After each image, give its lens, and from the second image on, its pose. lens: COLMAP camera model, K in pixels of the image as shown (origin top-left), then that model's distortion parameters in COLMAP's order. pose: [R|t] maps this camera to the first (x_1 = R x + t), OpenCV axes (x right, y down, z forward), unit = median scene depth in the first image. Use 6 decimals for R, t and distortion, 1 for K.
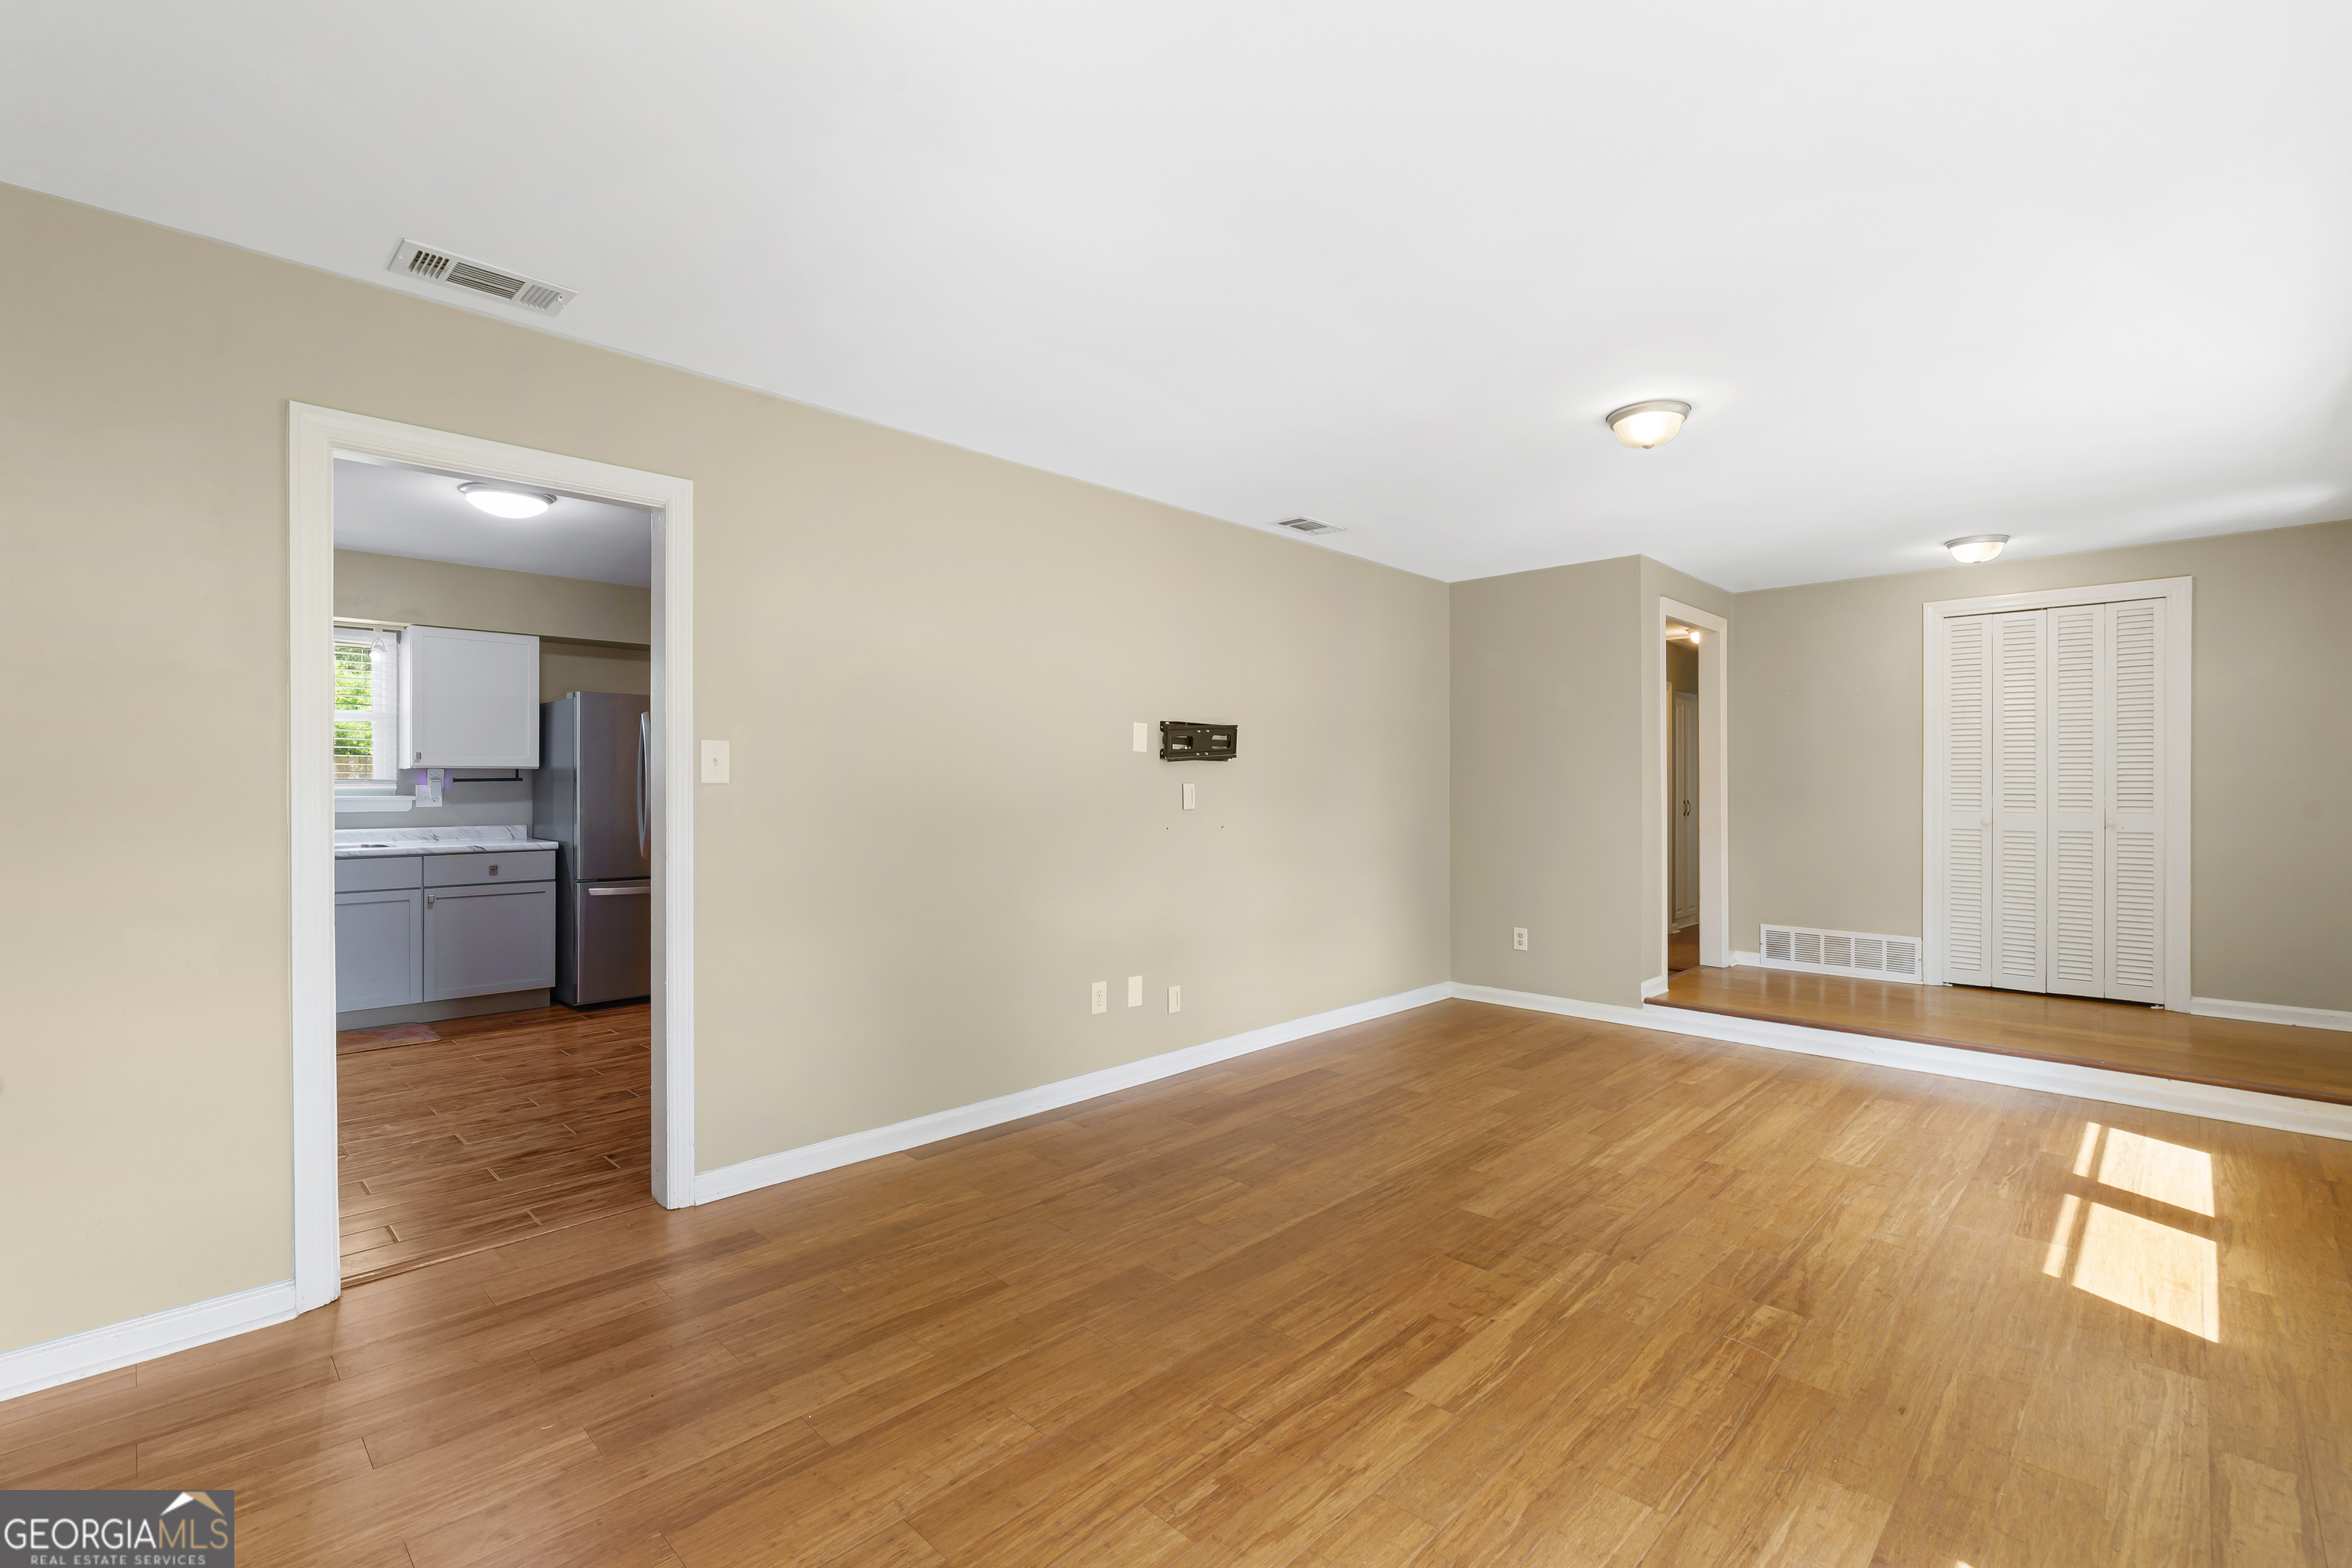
lens RADIAL K [[1055.0, 0, 1165.6], [0, 1055.0, 763.1], [0, 0, 1]] dist [-0.002826, 0.000309]
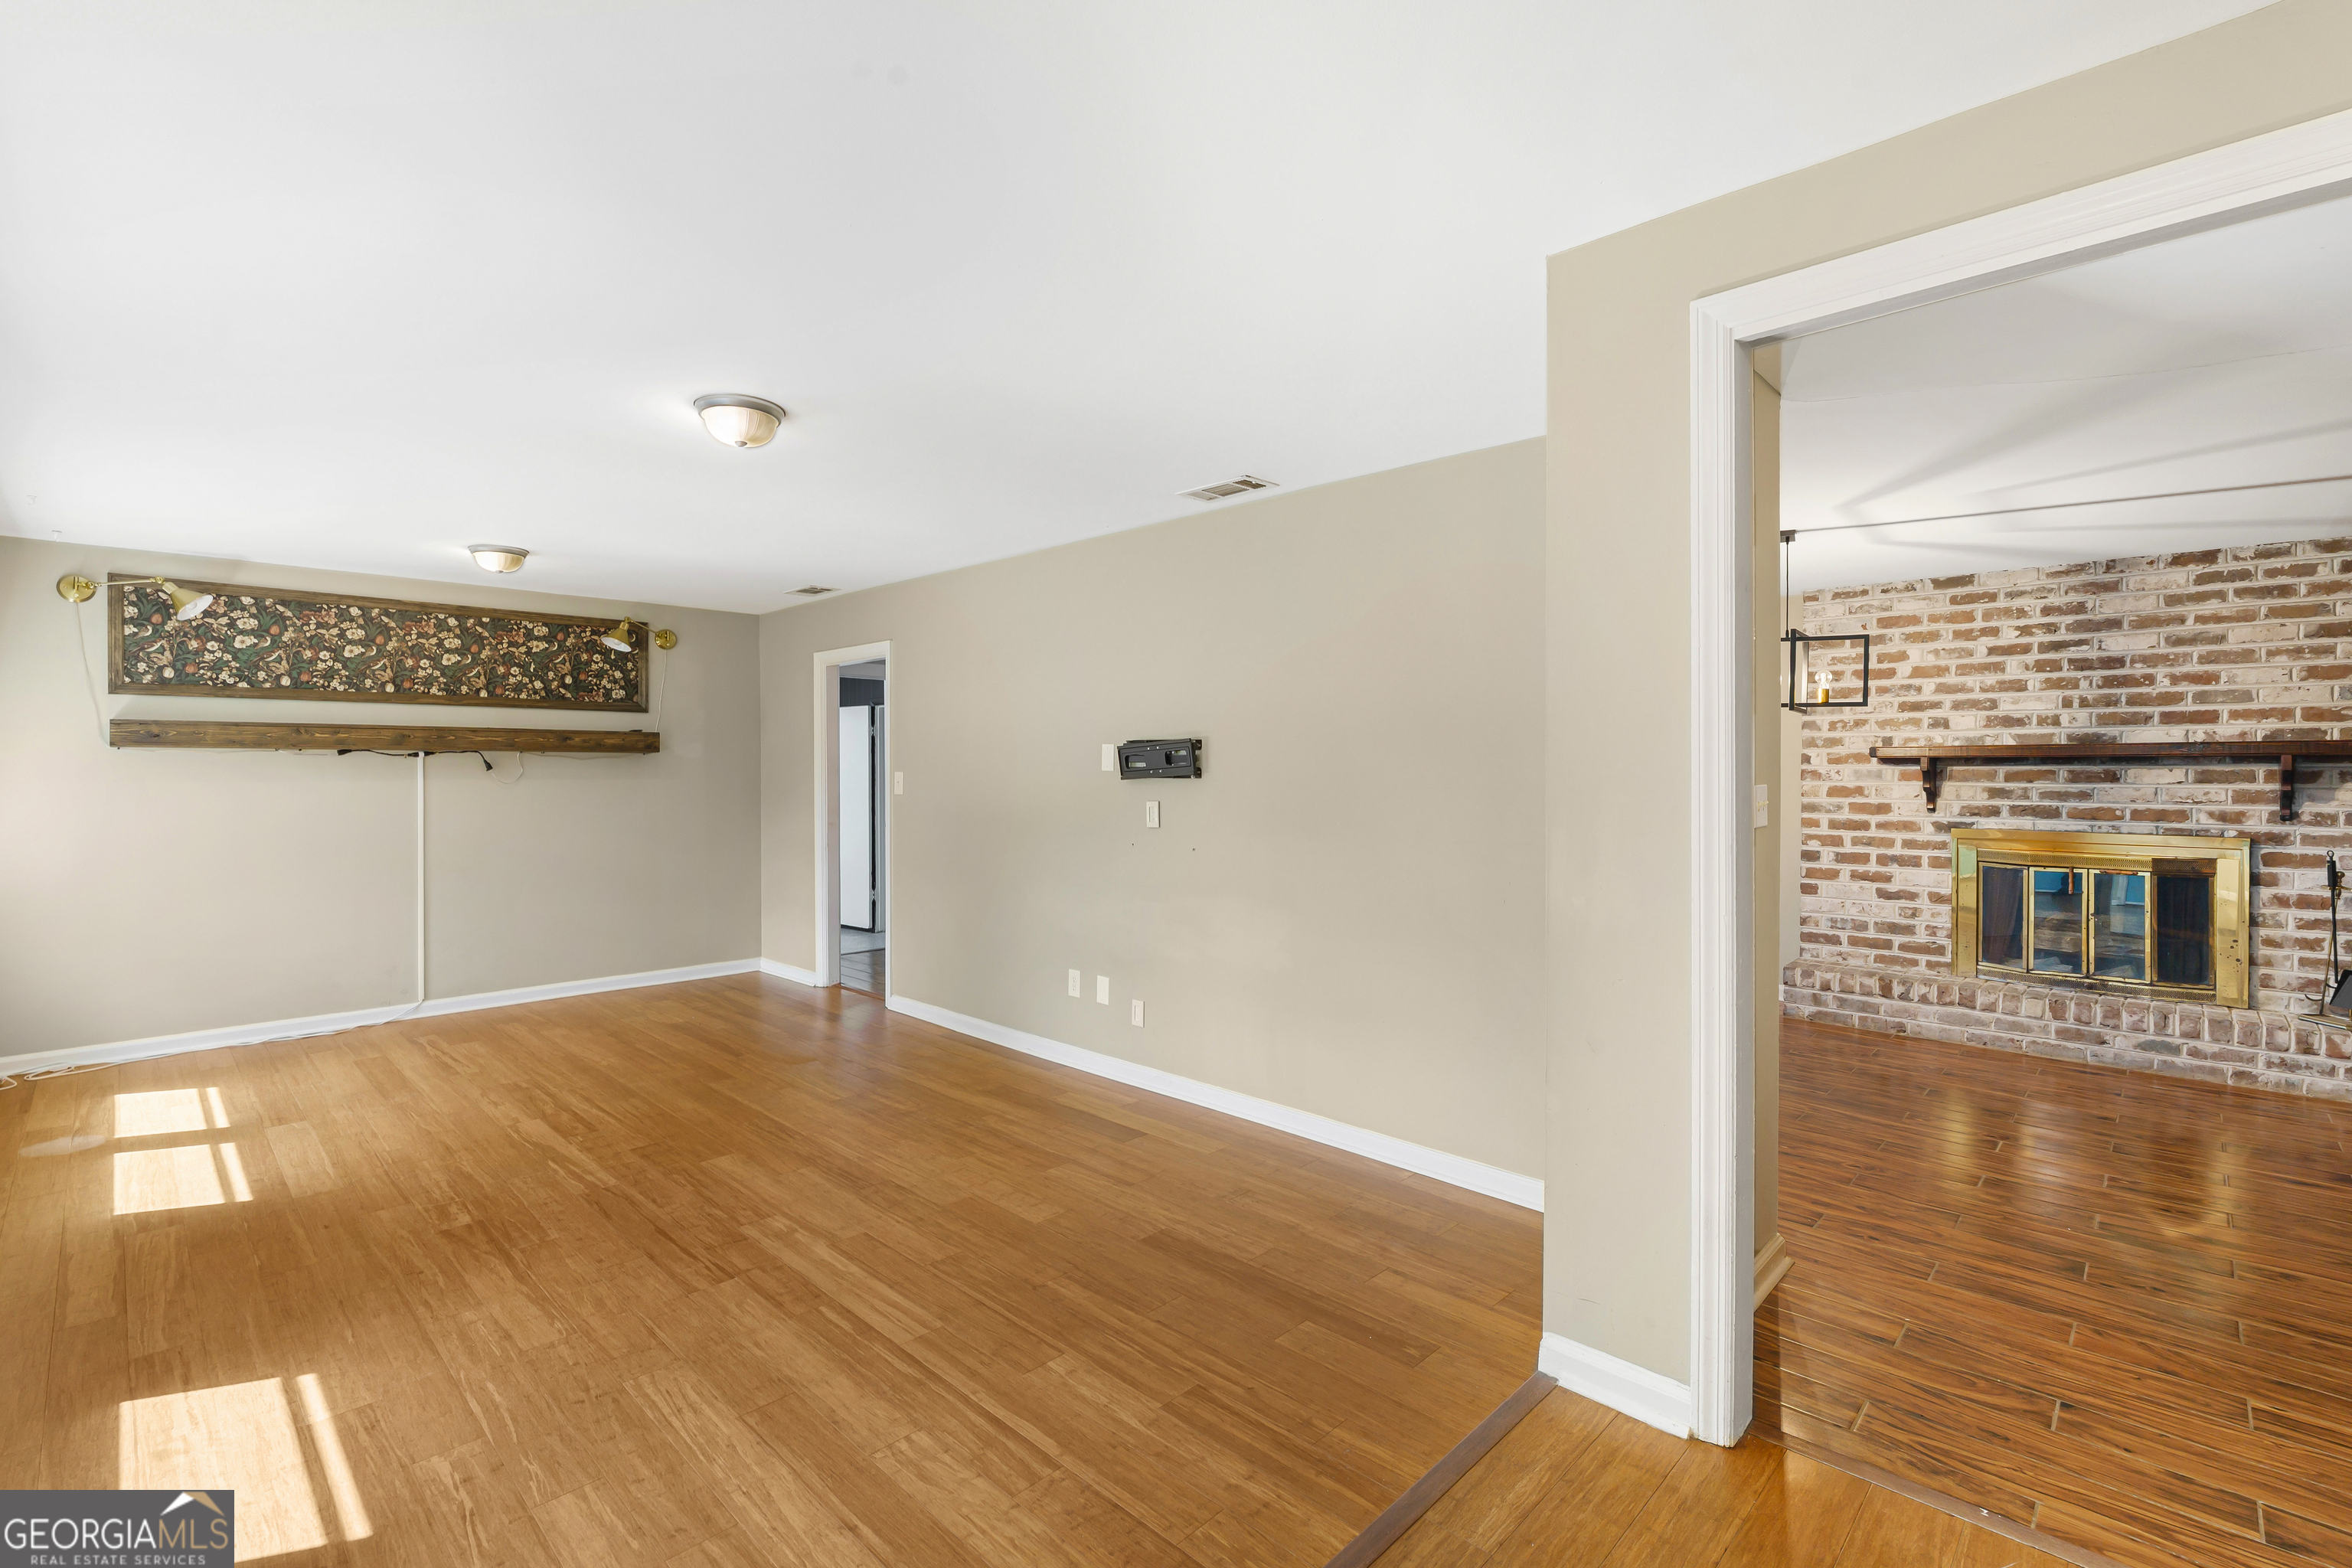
lens RADIAL K [[1055.0, 0, 1162.3], [0, 1055.0, 777.9], [0, 0, 1]] dist [-0.002826, 0.000309]
pose [[-0.010690, 0.006481, -0.999922, 1.348248], [0.022093, 0.999736, 0.006243, -0.011851], [0.999699, -0.022025, -0.010830, 1.368548]]
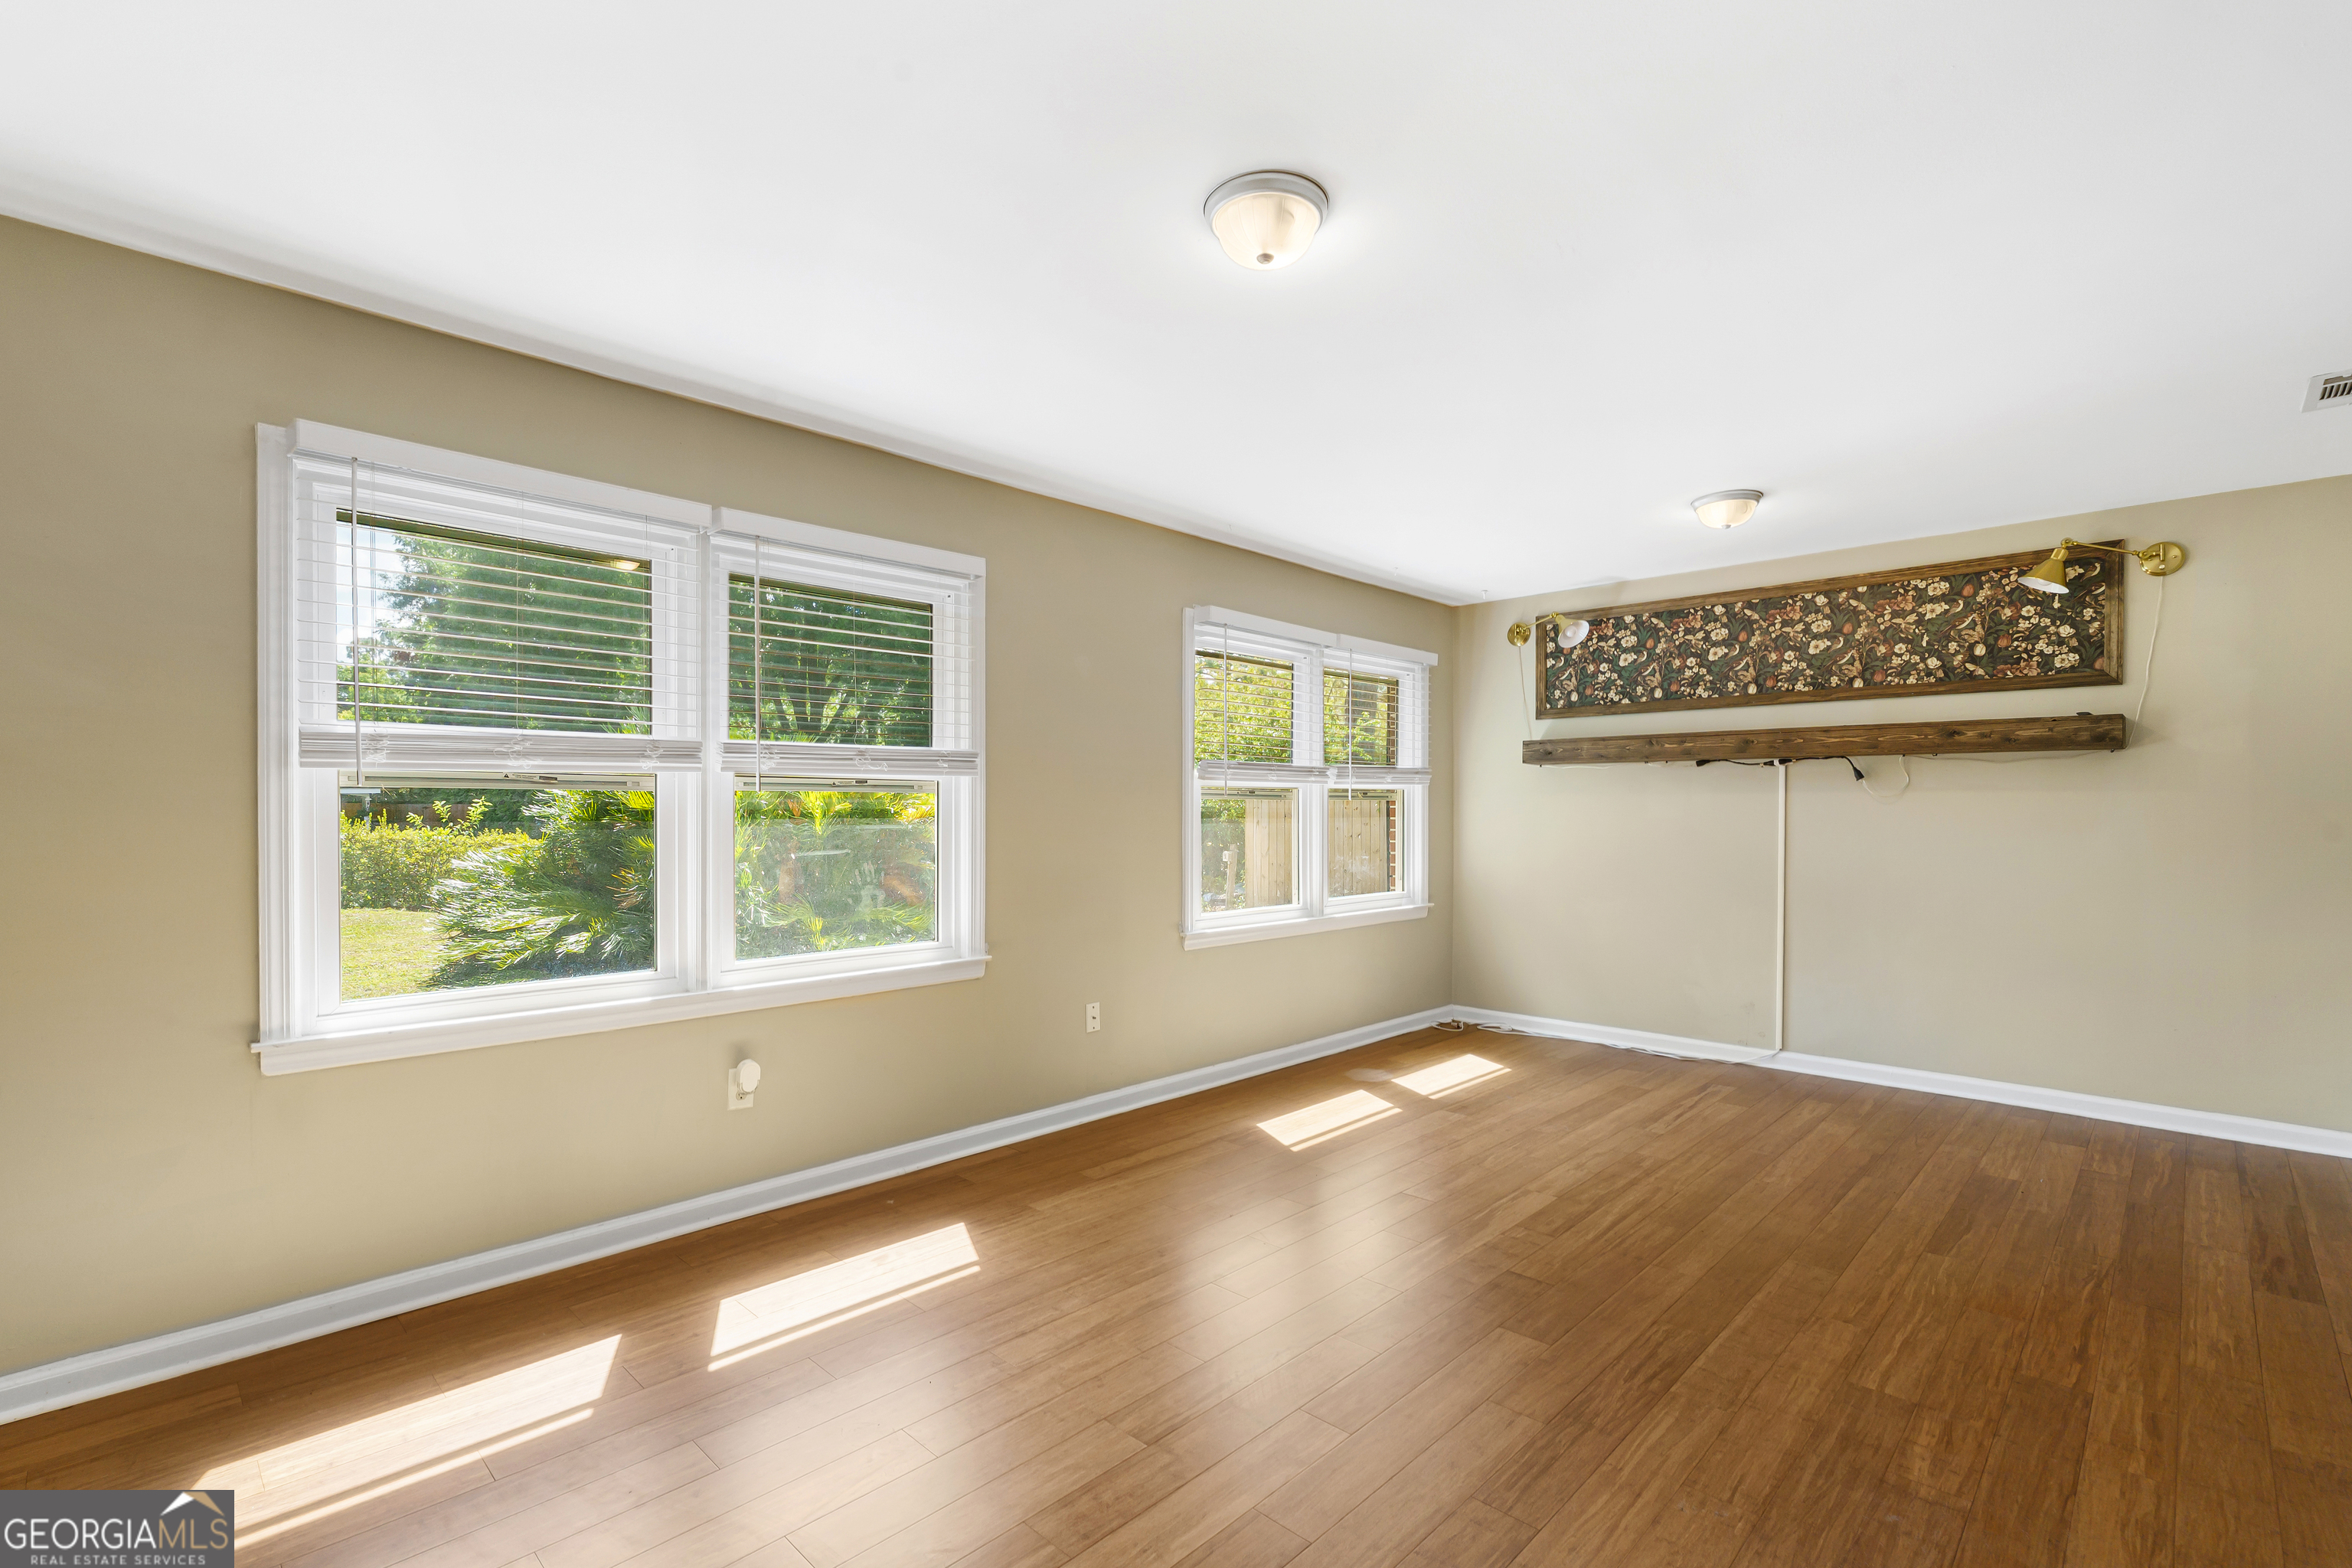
lens RADIAL K [[1055.0, 0, 1165.7], [0, 1055.0, 821.6], [0, 0, 1]] dist [-0.002826, 0.000309]
pose [[-0.999983, -0.005373, 0.002212, 0.507435], [-0.005396, 0.999932, -0.010331, 0.035432], [-0.002156, -0.010343, -0.999944, 1.611858]]
